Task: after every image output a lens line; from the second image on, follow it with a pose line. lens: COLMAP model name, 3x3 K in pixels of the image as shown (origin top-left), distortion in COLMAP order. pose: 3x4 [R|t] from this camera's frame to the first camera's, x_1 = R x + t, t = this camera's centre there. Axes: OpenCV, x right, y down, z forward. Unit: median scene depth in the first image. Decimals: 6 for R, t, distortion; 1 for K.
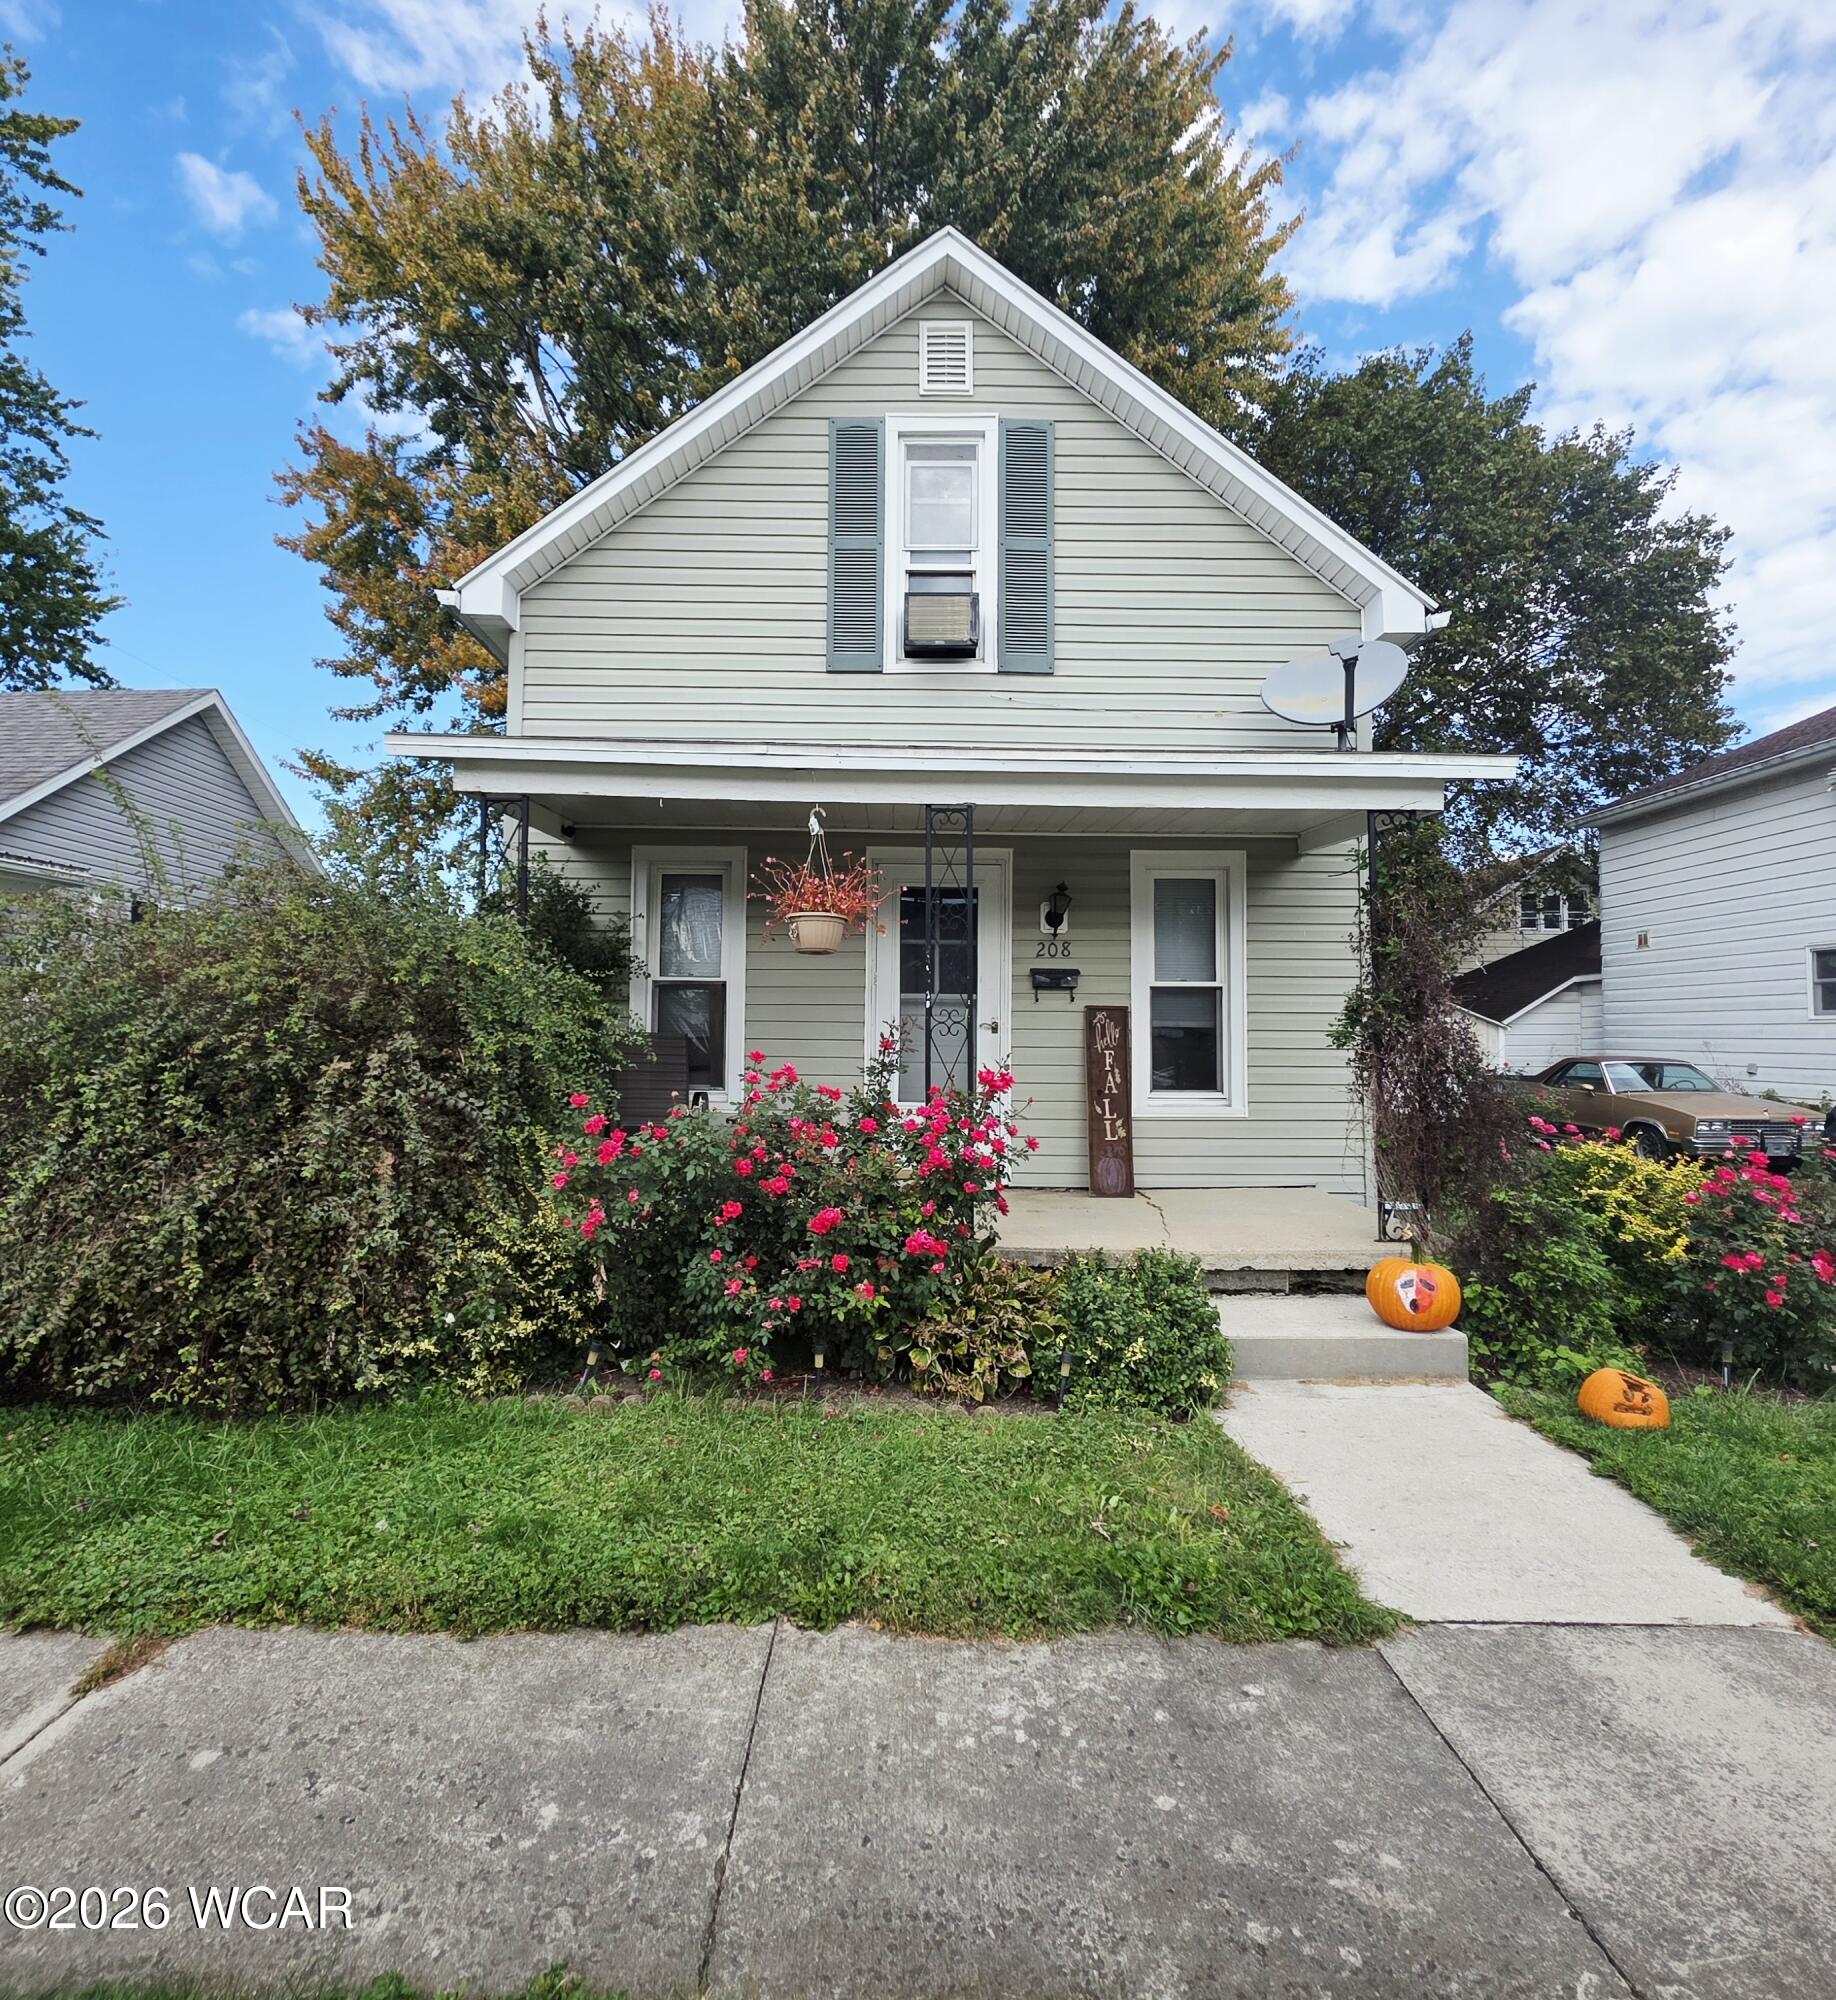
lens RADIAL K [[1067.1, 0, 908.3], [0, 1067.1, 989.0], [0, 0, 1]] dist [-0.003543, -0.000136]
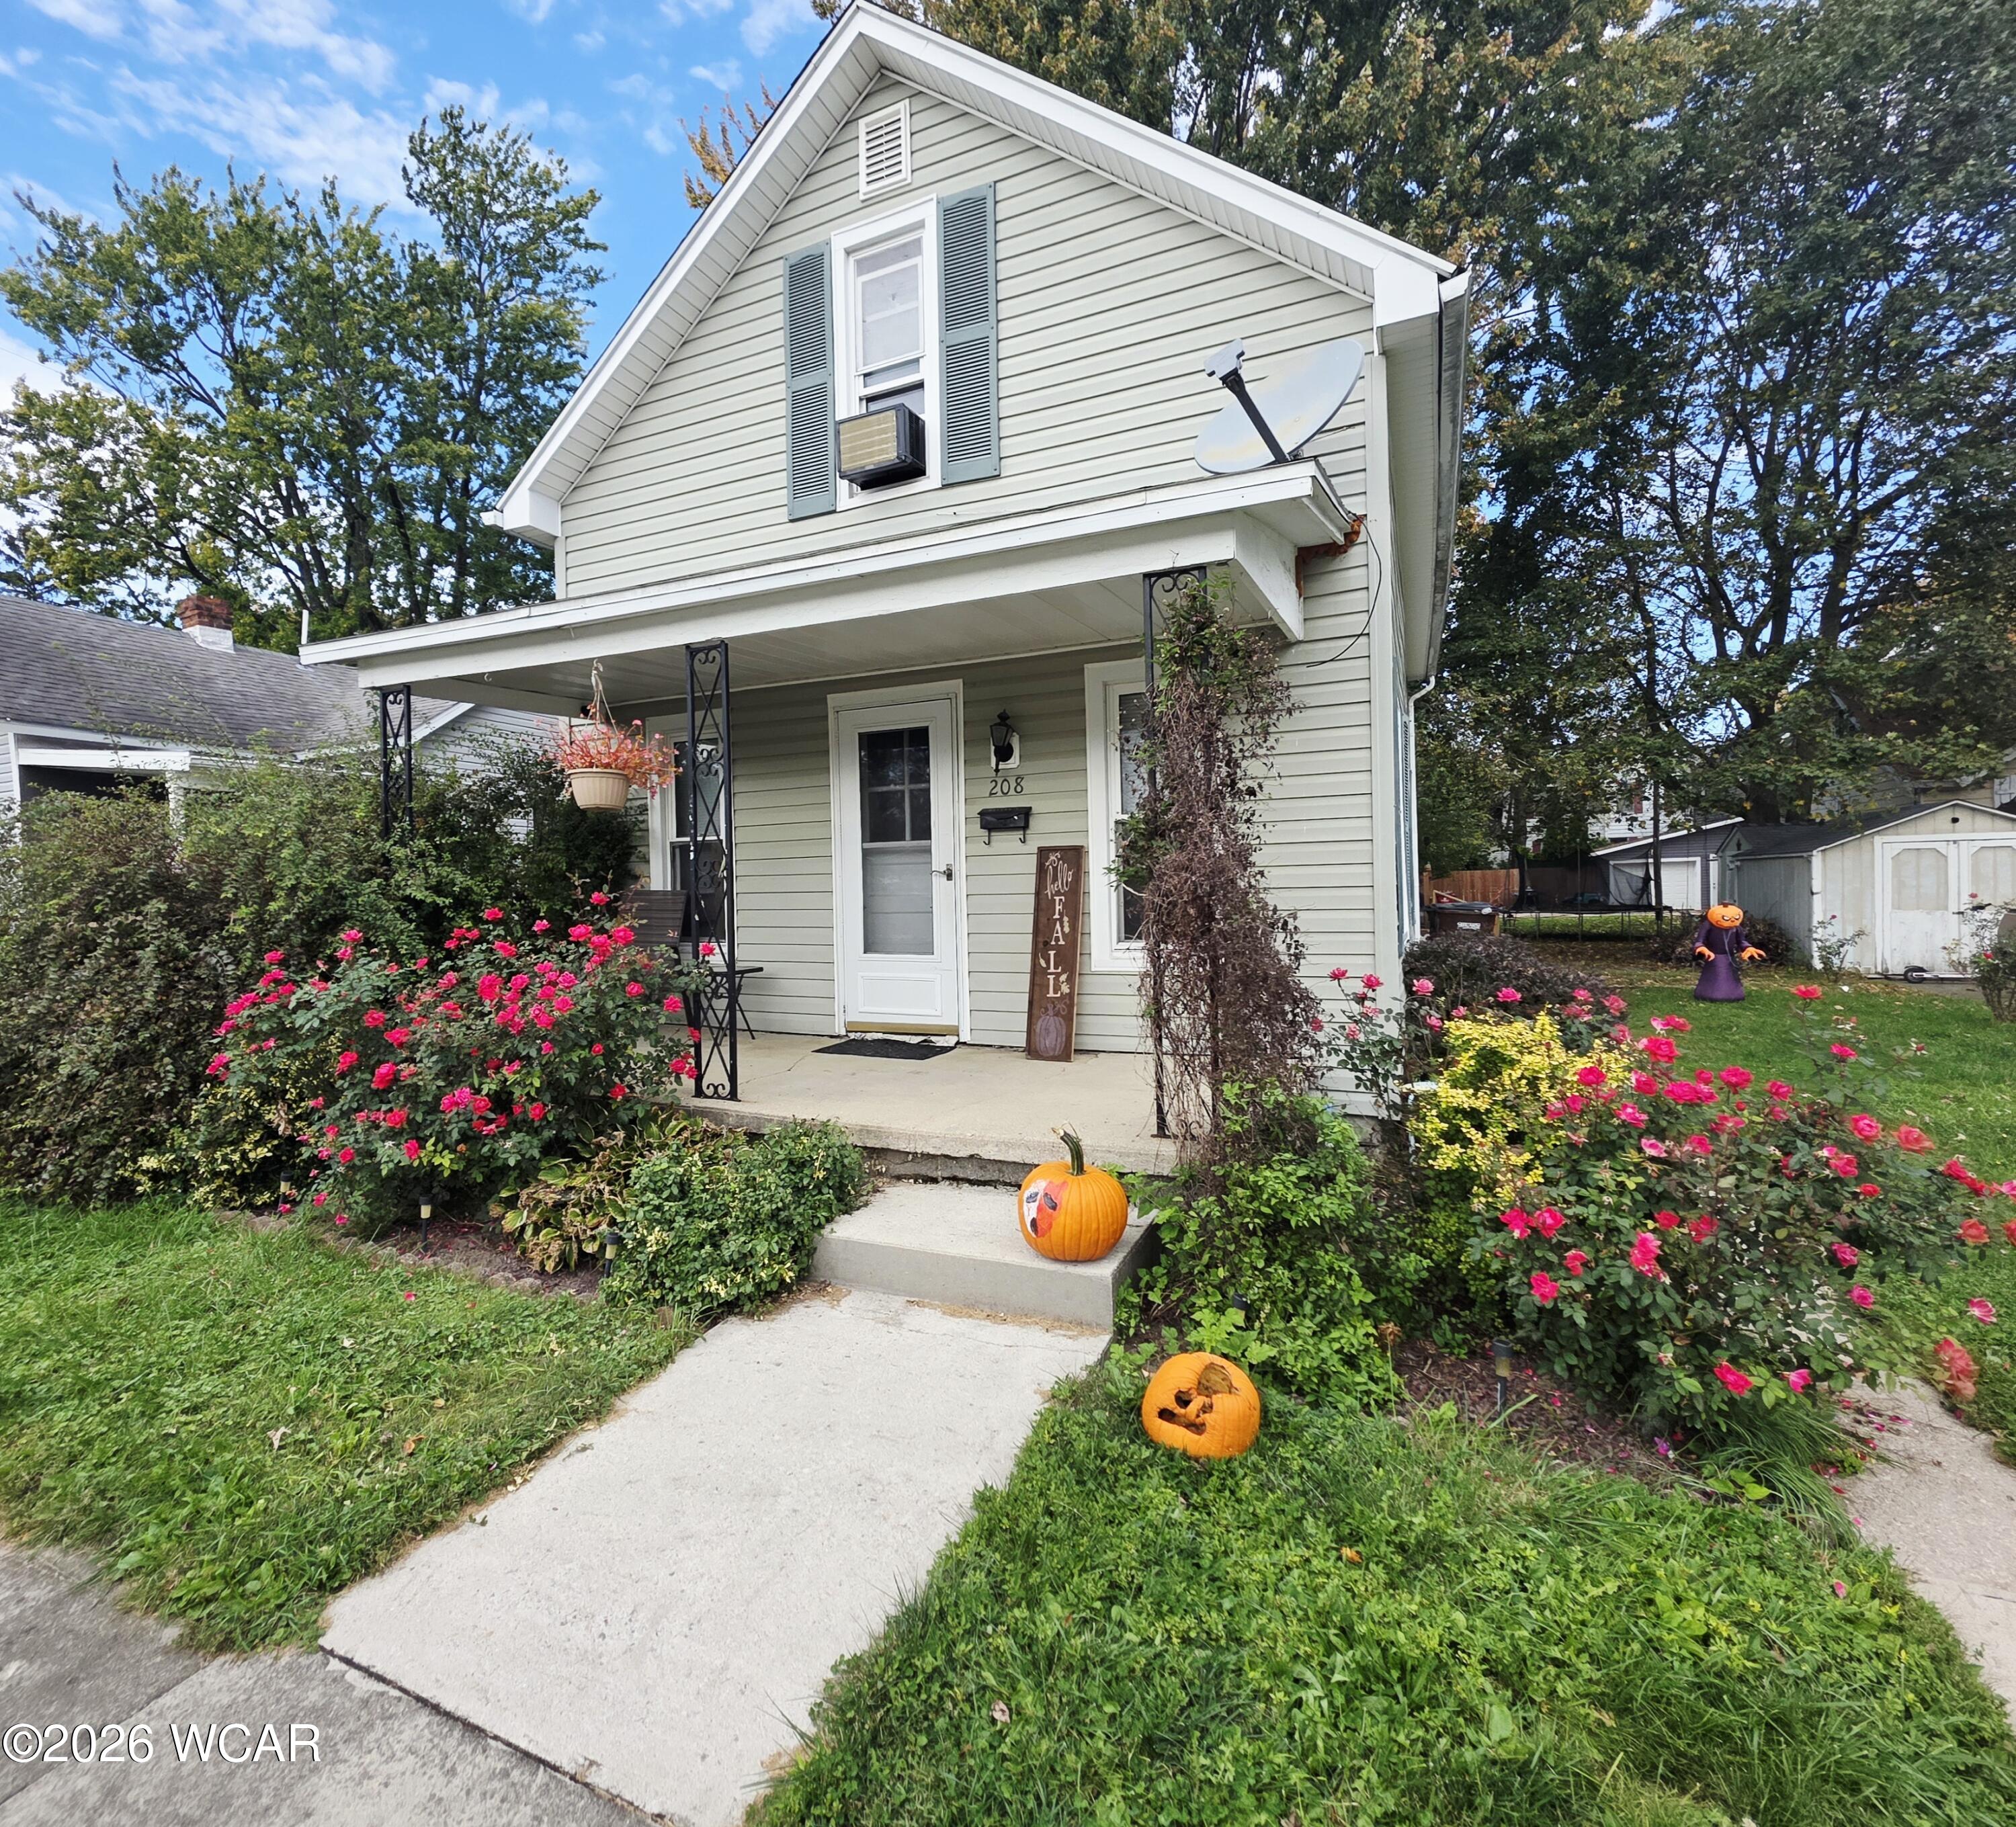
lens RADIAL K [[988.7, 0, 970.4], [0, 988.7, 896.7], [0, 0, 1]] dist [0.003710, 0.000534]
pose [[0.901682, -0.024512, -0.431704, 0.465914], [0.048108, 0.997880, 0.043823, 0.018380], [0.429714, -0.060283, 0.900950, 0.224821]]
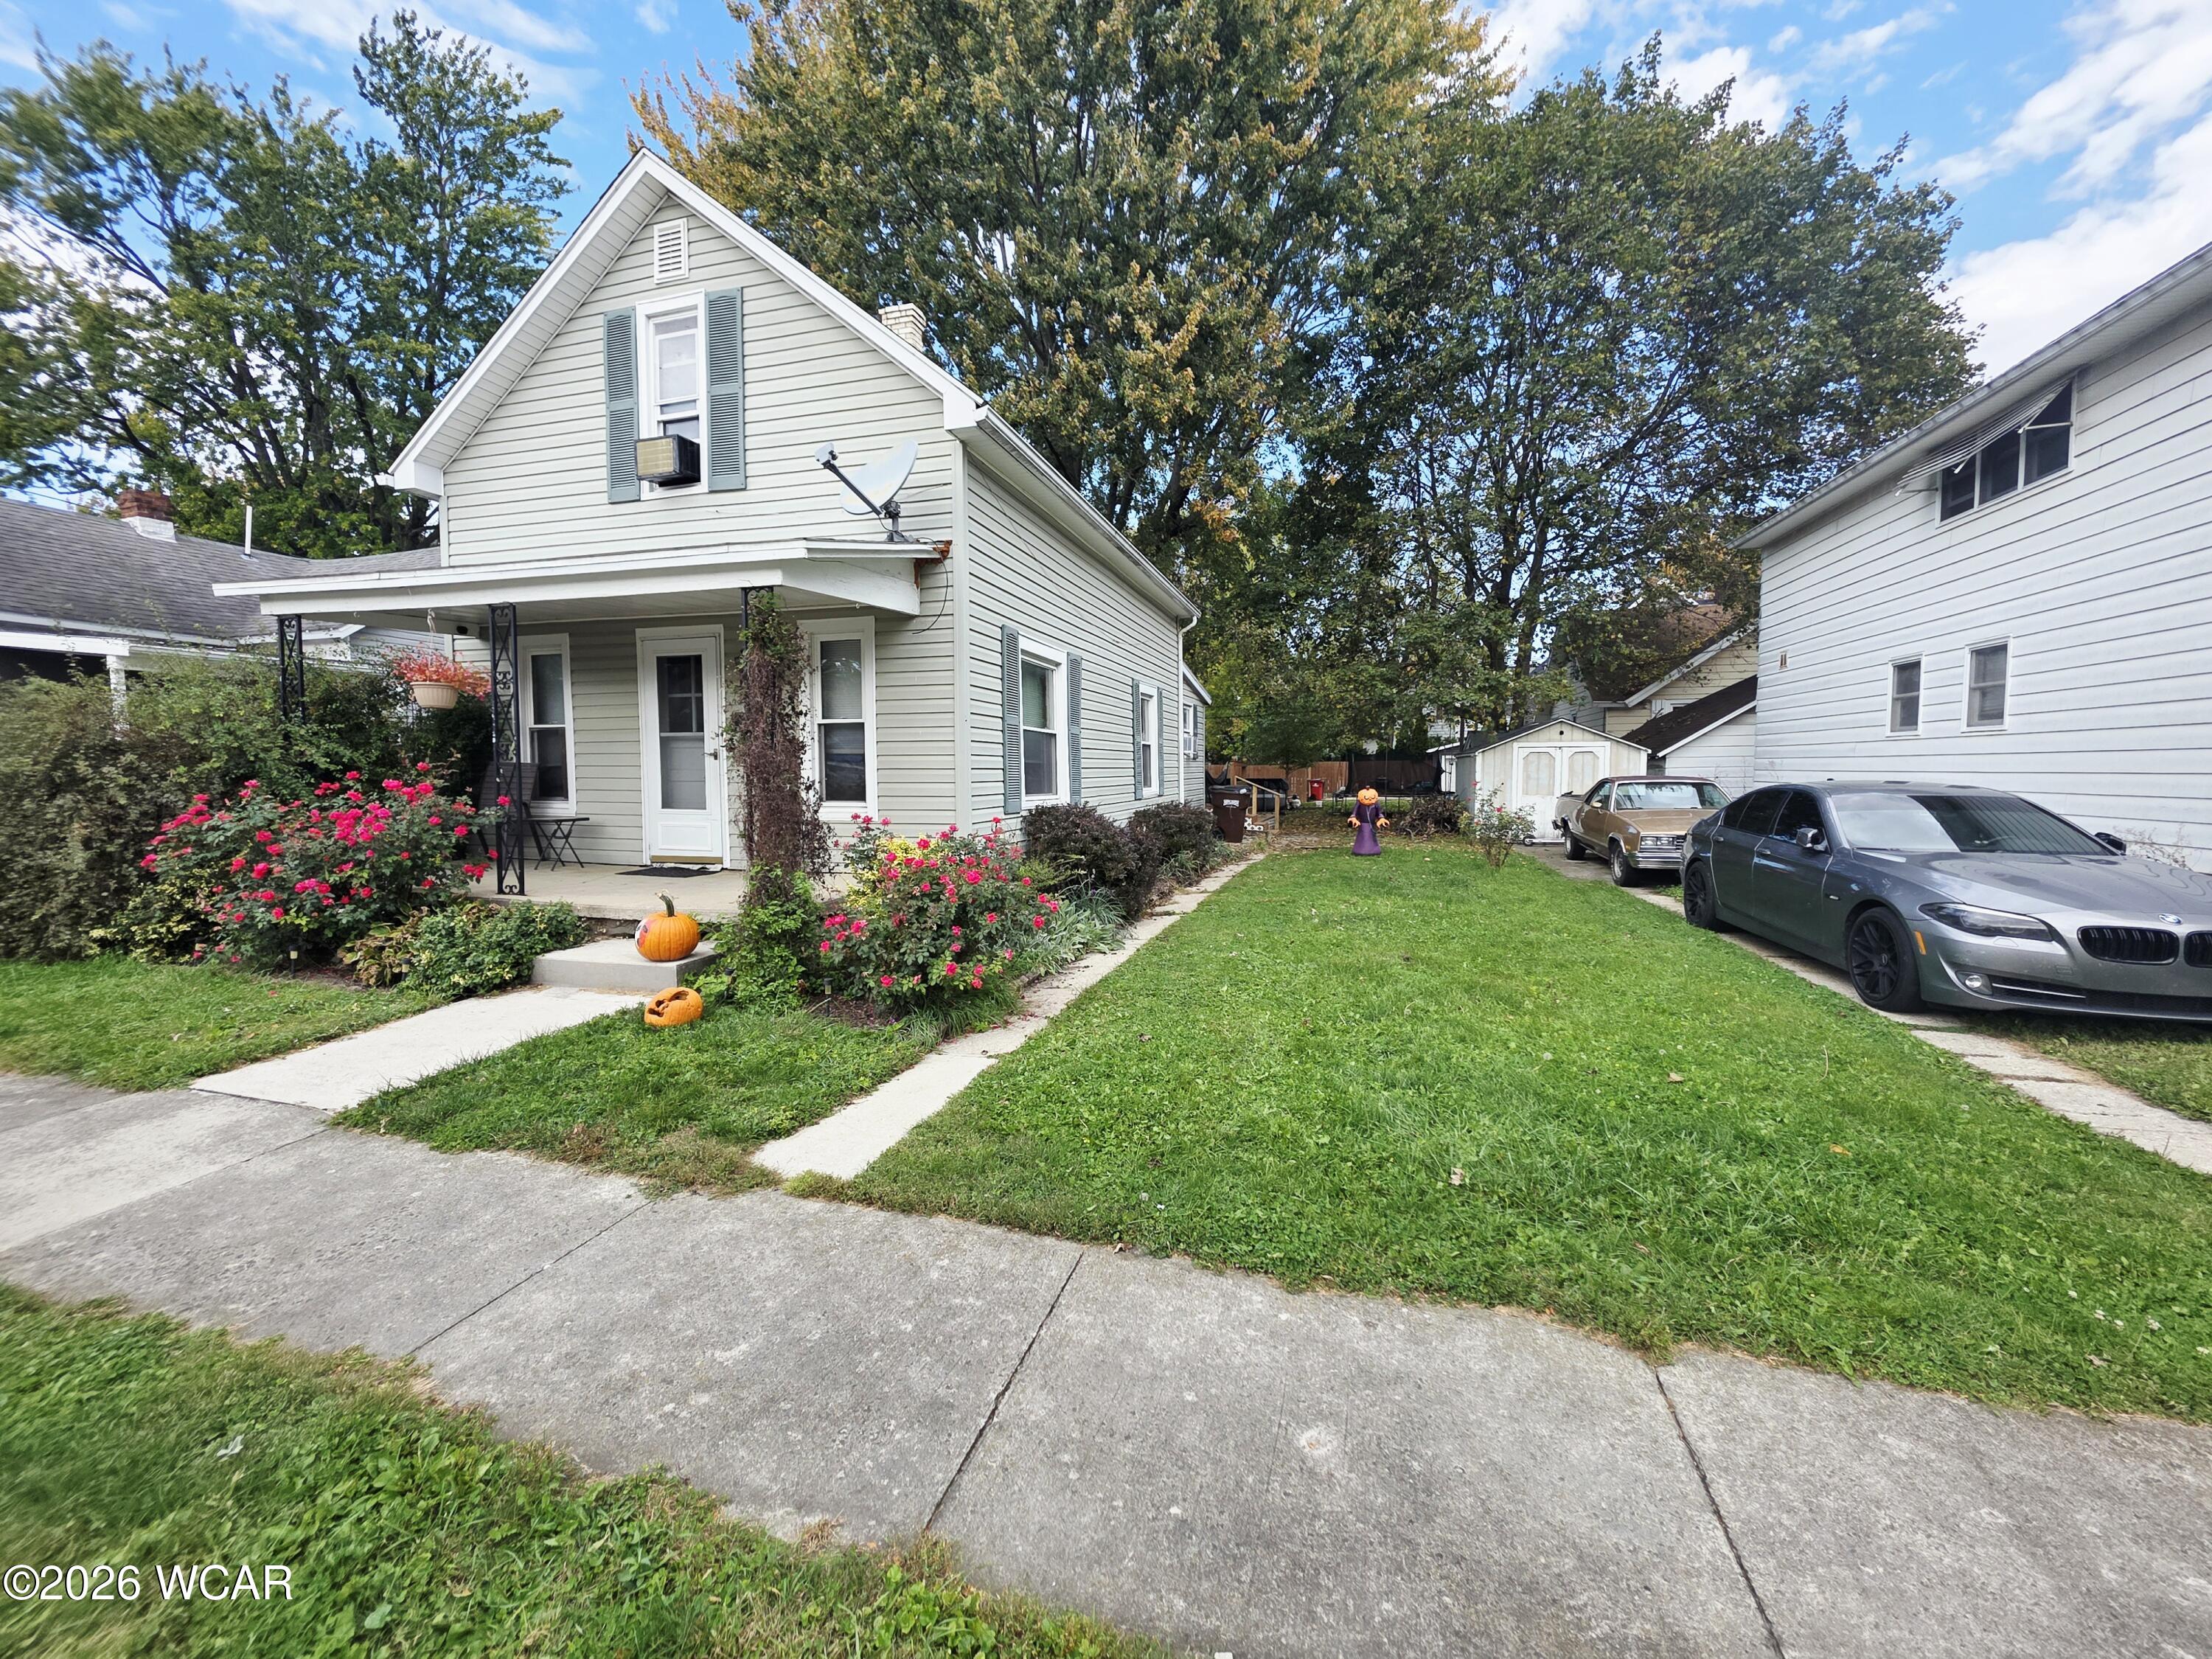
lens RADIAL K [[893.4, 0, 1097.9], [0, 893.4, 816.1], [0, 0, 1]] dist [0.008392, -0.001937]
pose [[0.955420, 0.004910, -0.295208, 0.893798], [0.023212, 0.995518, 0.091682, 0.018627], [0.294335, -0.094447, 0.951024, 0.028616]]
